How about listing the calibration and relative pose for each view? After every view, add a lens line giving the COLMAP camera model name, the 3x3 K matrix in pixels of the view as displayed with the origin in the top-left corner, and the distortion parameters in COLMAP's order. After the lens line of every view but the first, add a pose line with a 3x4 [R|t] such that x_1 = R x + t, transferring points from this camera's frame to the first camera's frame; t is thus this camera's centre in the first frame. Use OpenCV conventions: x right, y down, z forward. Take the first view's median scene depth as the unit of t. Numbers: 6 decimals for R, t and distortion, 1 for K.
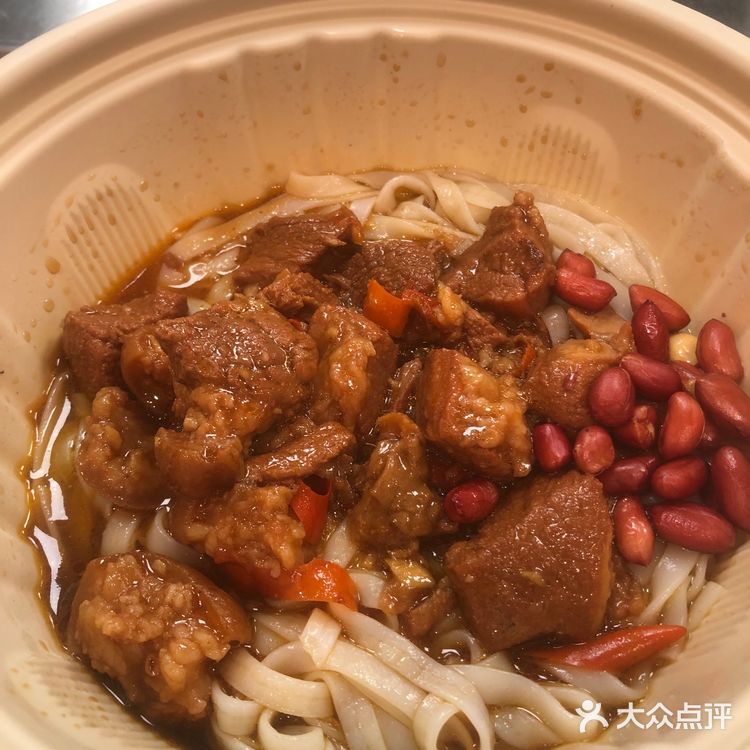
lens RADIAL K [[844.8, 0, 374.8], [0, 844.8, 392.3], [0, 0, 1]] dist [-0.037210, -0.001191]
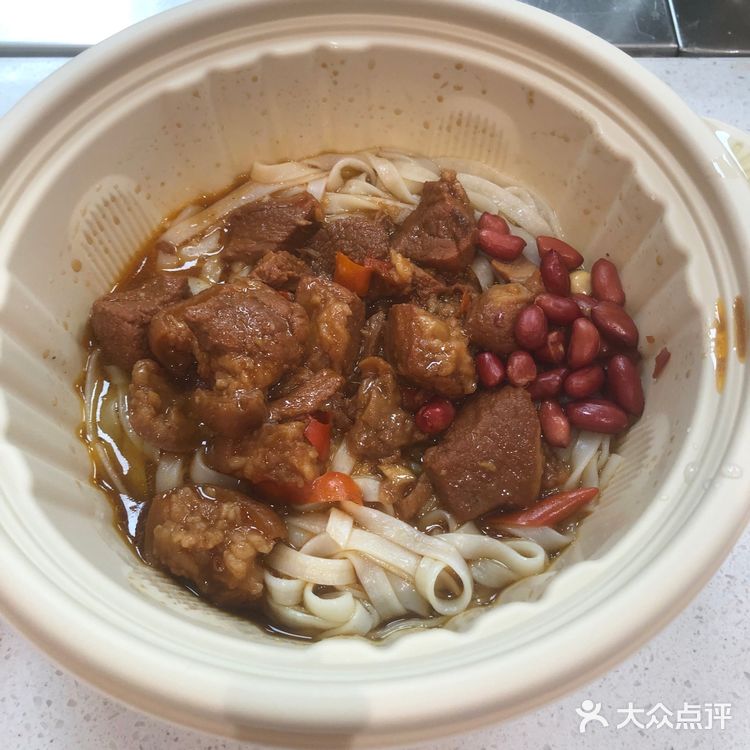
lens RADIAL K [[815.0, 0, 375.0], [0, 815.0, 375.0], [0, 0, 1]] dist [0.016657, -0.046676]
pose [[0.989823, -0.111875, 0.087949, -0.084556], [0.104239, 0.990731, 0.087096, -0.056269], [-0.096878, -0.077042, 0.992310, -0.263541]]
